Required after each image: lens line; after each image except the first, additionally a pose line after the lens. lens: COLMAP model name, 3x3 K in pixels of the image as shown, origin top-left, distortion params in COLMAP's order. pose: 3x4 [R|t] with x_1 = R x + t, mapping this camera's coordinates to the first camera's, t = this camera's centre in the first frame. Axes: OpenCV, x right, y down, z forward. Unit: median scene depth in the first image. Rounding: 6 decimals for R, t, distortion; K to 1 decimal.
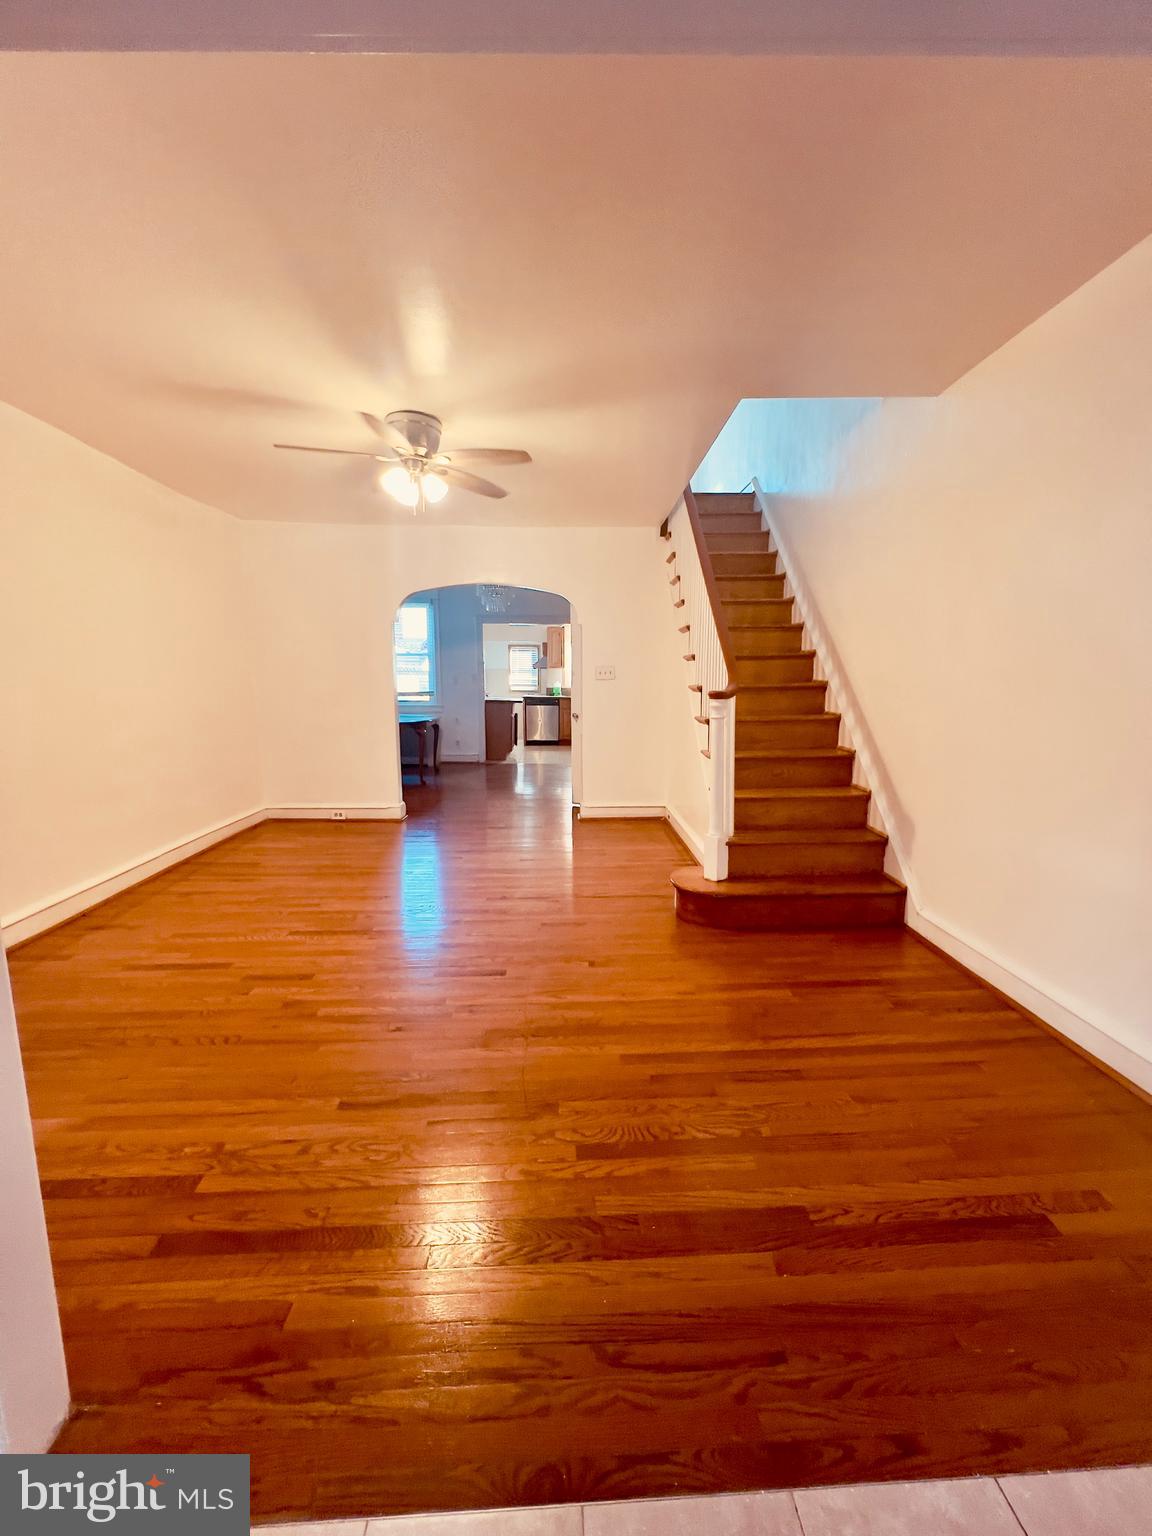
lens RADIAL K [[616.8, 0, 573.8], [0, 616.8, 768.9], [0, 0, 1]] dist [-0.001548, 0.000234]
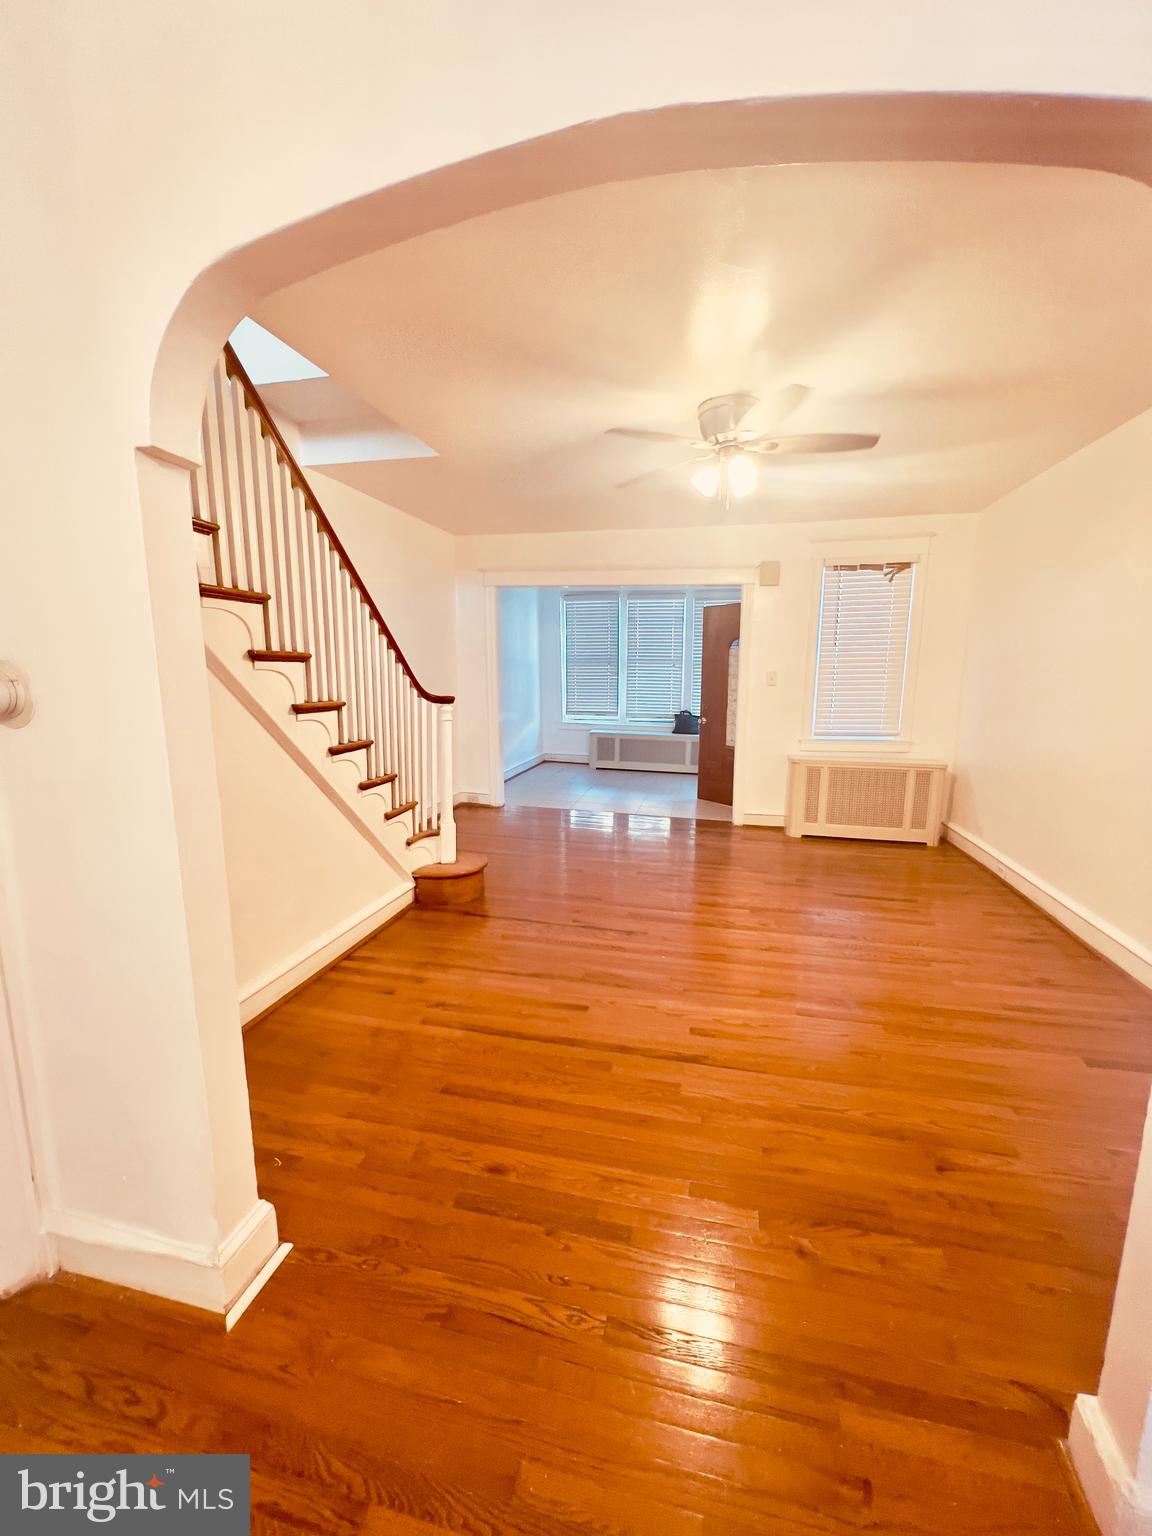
lens RADIAL K [[616.8, 0, 579.6], [0, 616.8, 769.2], [0, 0, 1]] dist [-0.001548, 0.000234]
pose [[-0.965519, -0.043675, 0.256642, -0.173692], [0.036921, 0.952888, 0.301065, -0.191835], [-0.257700, 0.300160, -0.918420, 1.163802]]
